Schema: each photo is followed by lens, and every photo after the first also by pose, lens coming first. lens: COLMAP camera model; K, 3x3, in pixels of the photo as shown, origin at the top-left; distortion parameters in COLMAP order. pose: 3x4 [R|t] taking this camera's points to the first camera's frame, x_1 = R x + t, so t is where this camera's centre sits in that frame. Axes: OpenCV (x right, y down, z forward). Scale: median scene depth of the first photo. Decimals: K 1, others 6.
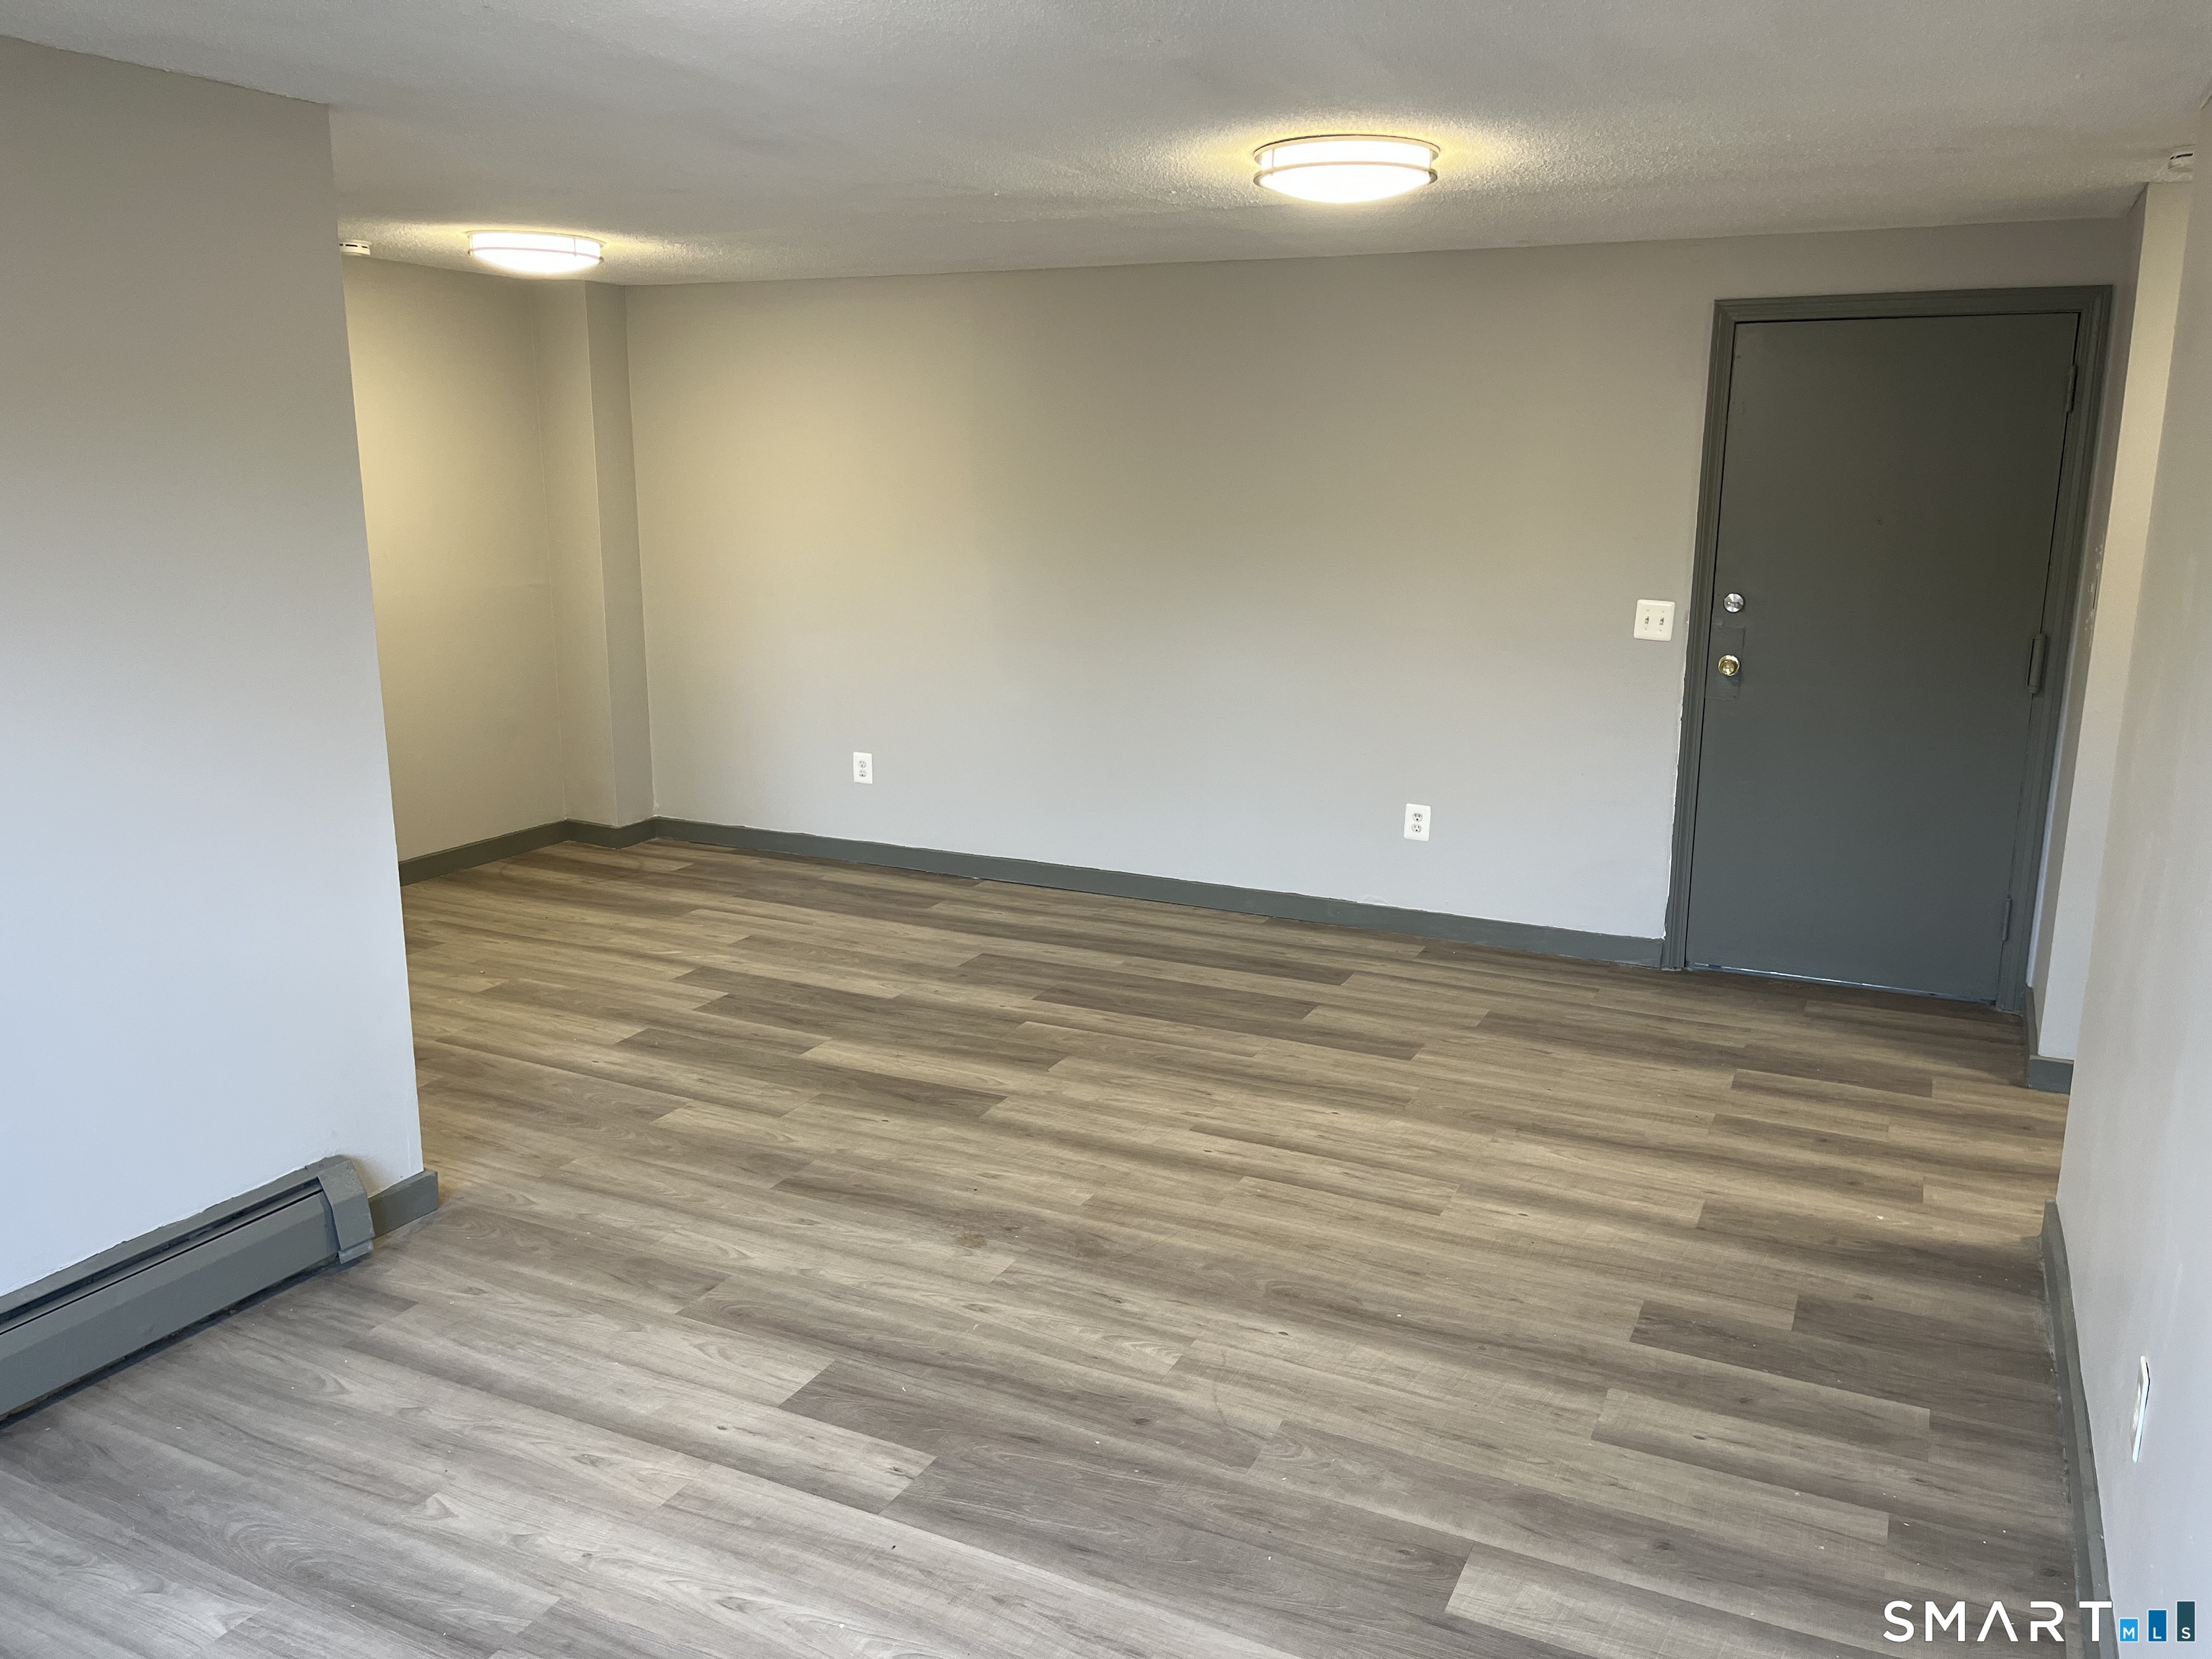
lens RADIAL K [[1676.4, 0, 1120.8], [0, 1676.4, 809.5], [0, 0, 1]] dist [0.063633, -0.056608]
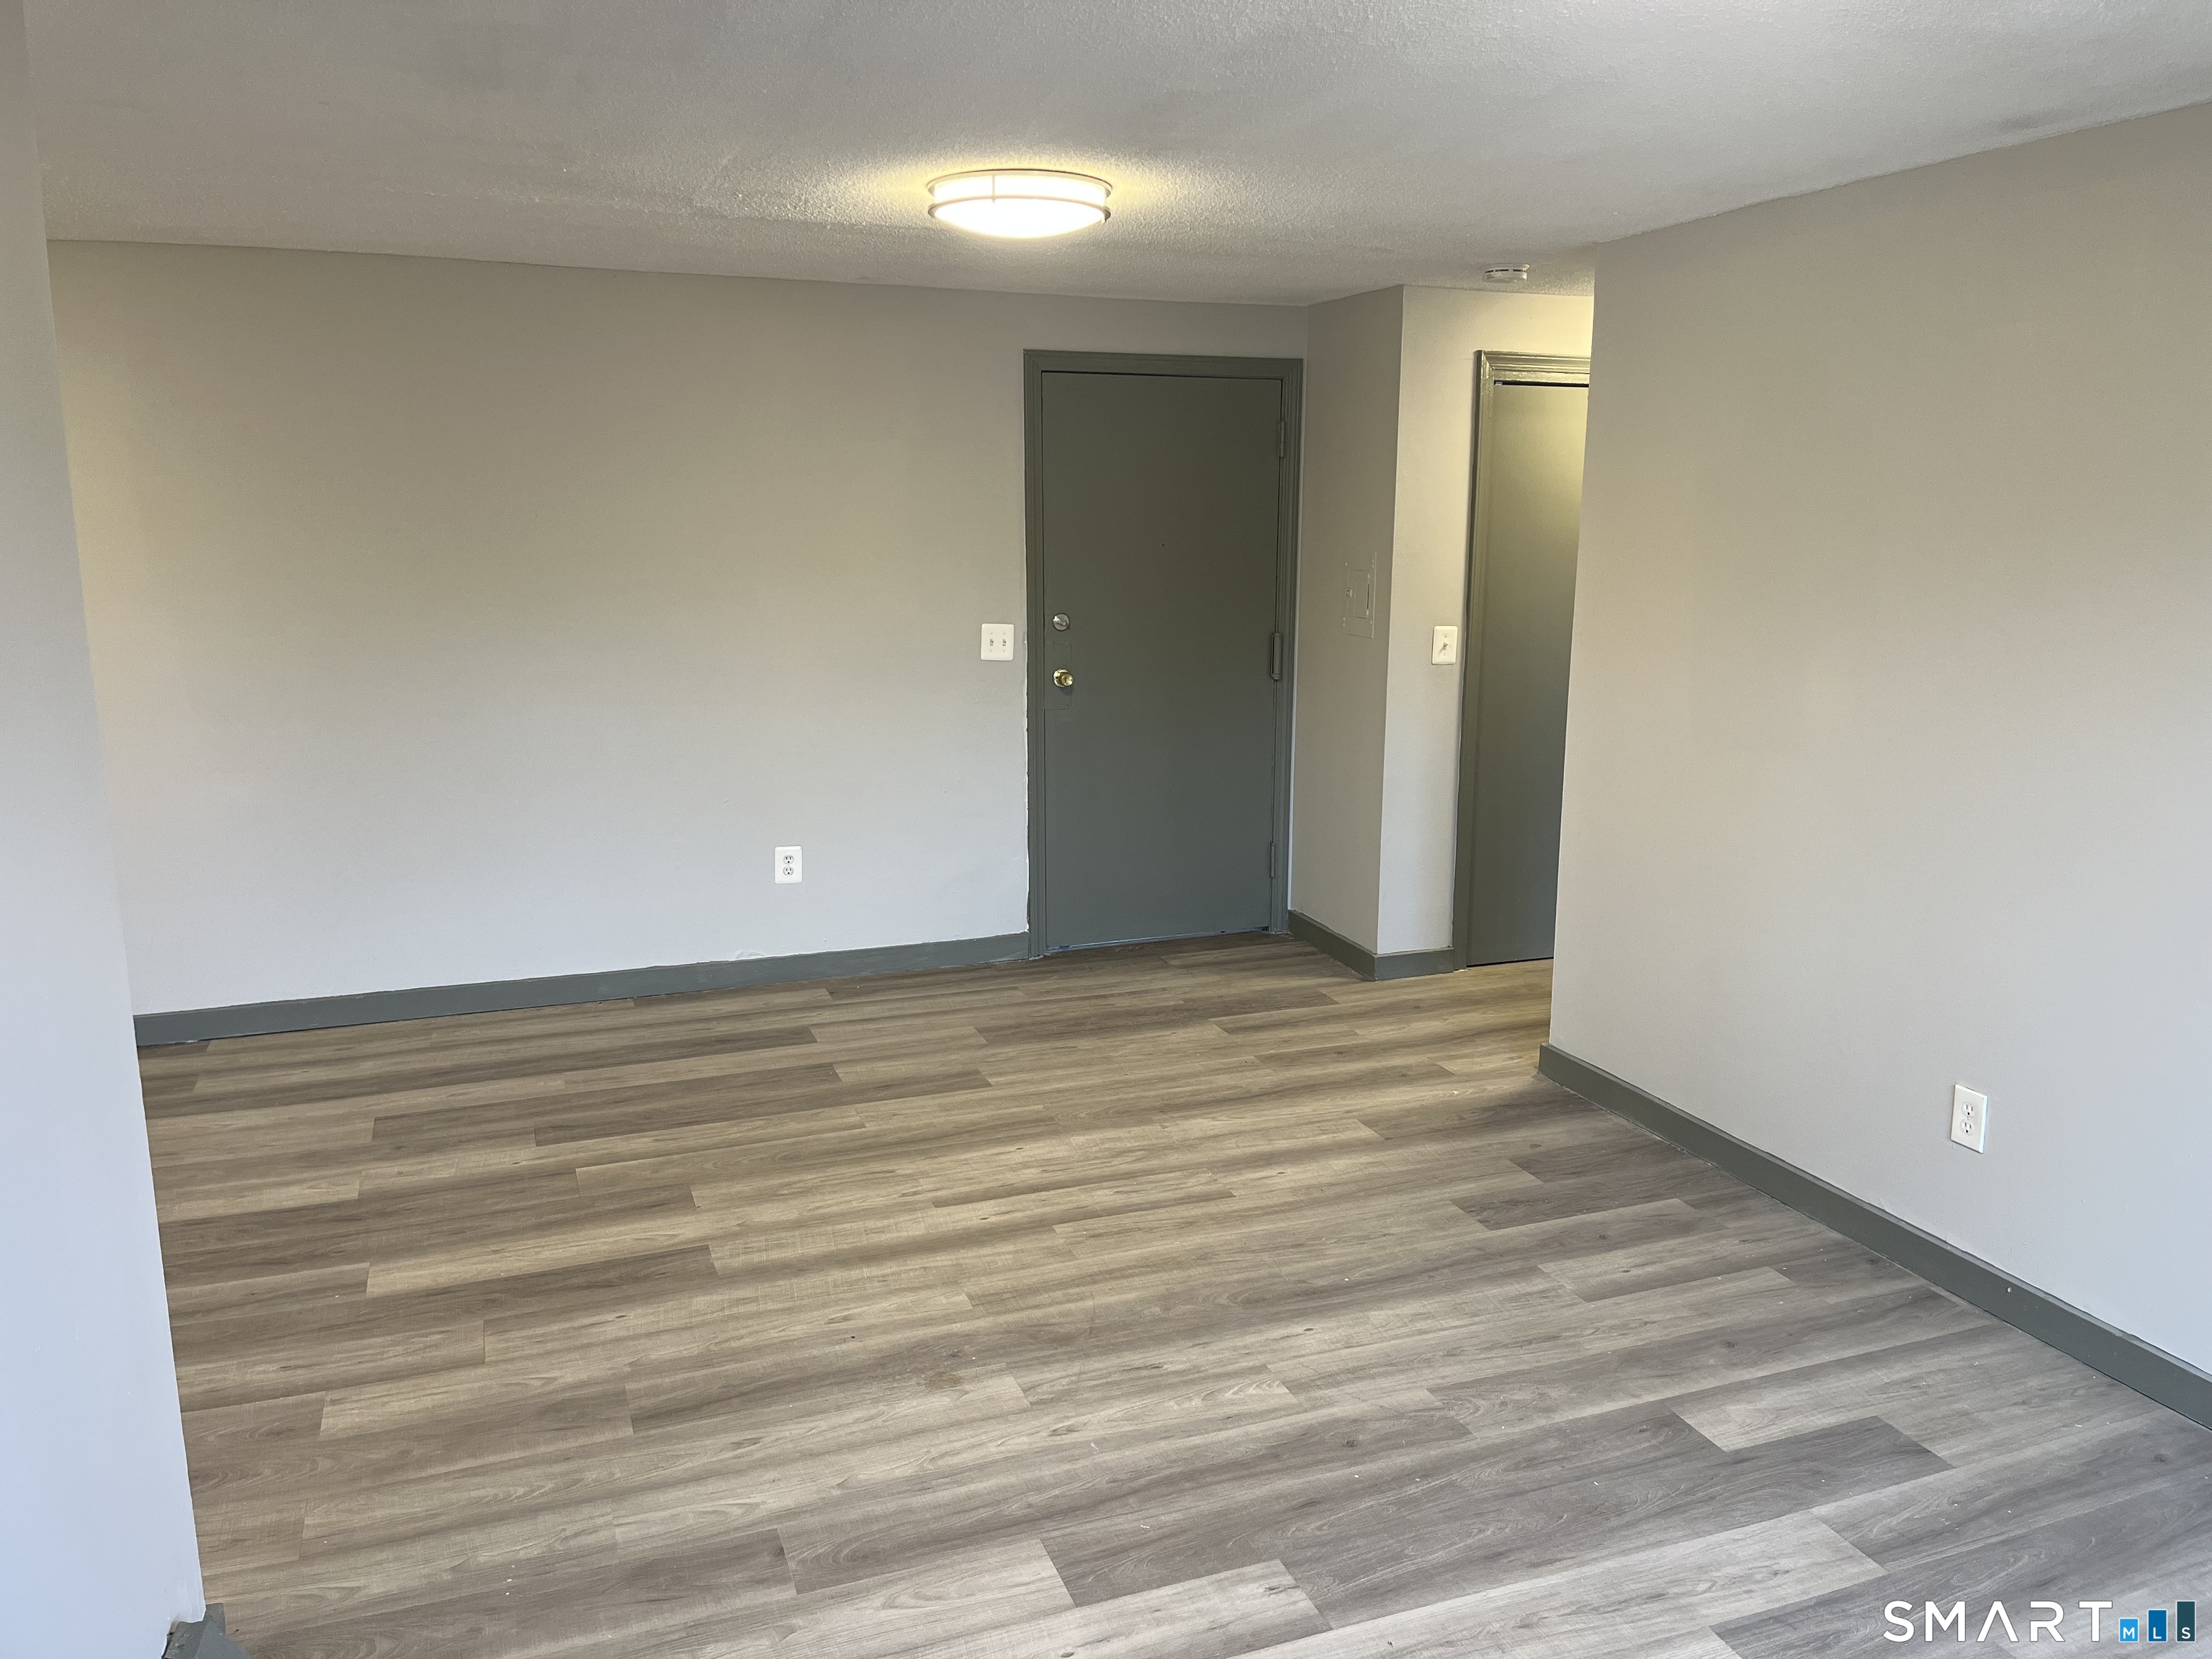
lens RADIAL K [[1676.4, 0, 1114.6], [0, 1676.4, 829.9], [0, 0, 1]] dist [0.063633, -0.056608]
pose [[0.682979, -0.144172, 0.716068, -0.574884], [0.148978, 0.987215, 0.056671, -0.058679], [-0.715084, 0.067973, 0.695726, 0.286934]]
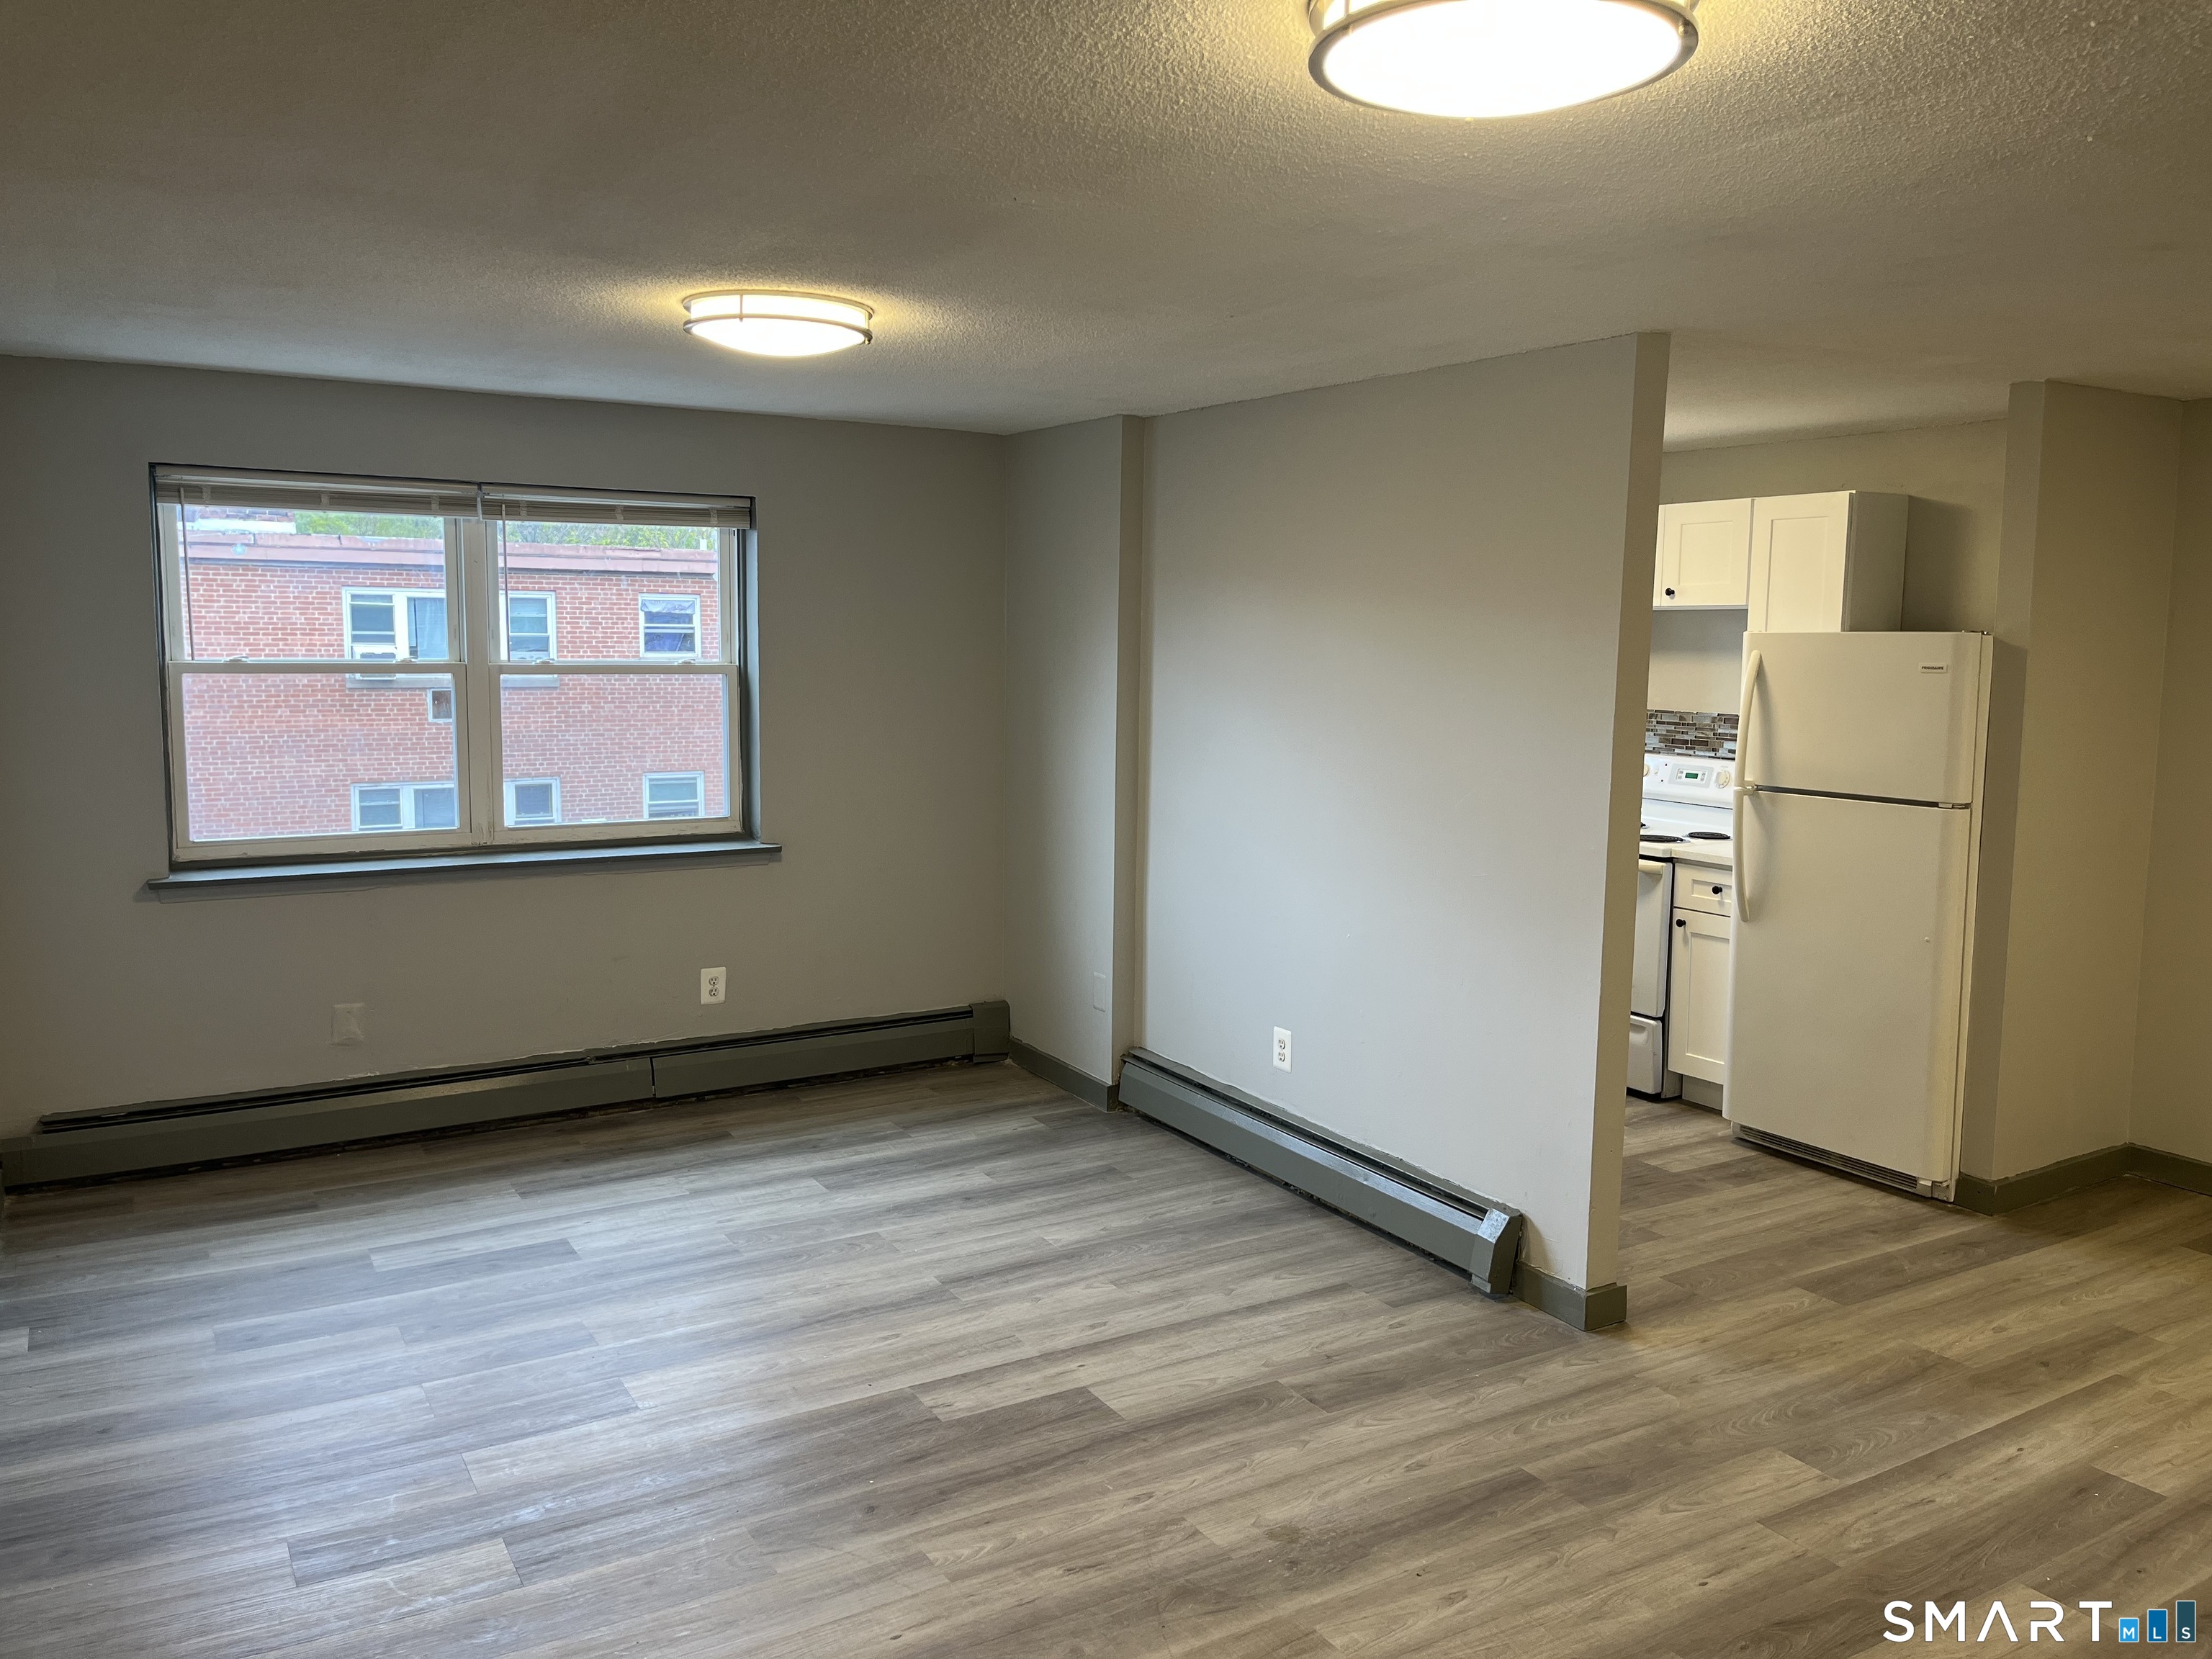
lens RADIAL K [[1676.4, 0, 1098.9], [0, 1676.4, 826.3], [0, 0, 1]] dist [0.063633, -0.056608]
pose [[-0.550121, 0.088395, -0.830394, 0.596091], [-0.186407, 0.956294, 0.225289, -0.241035], [0.814014, 0.278728, -0.509599, 1.177085]]
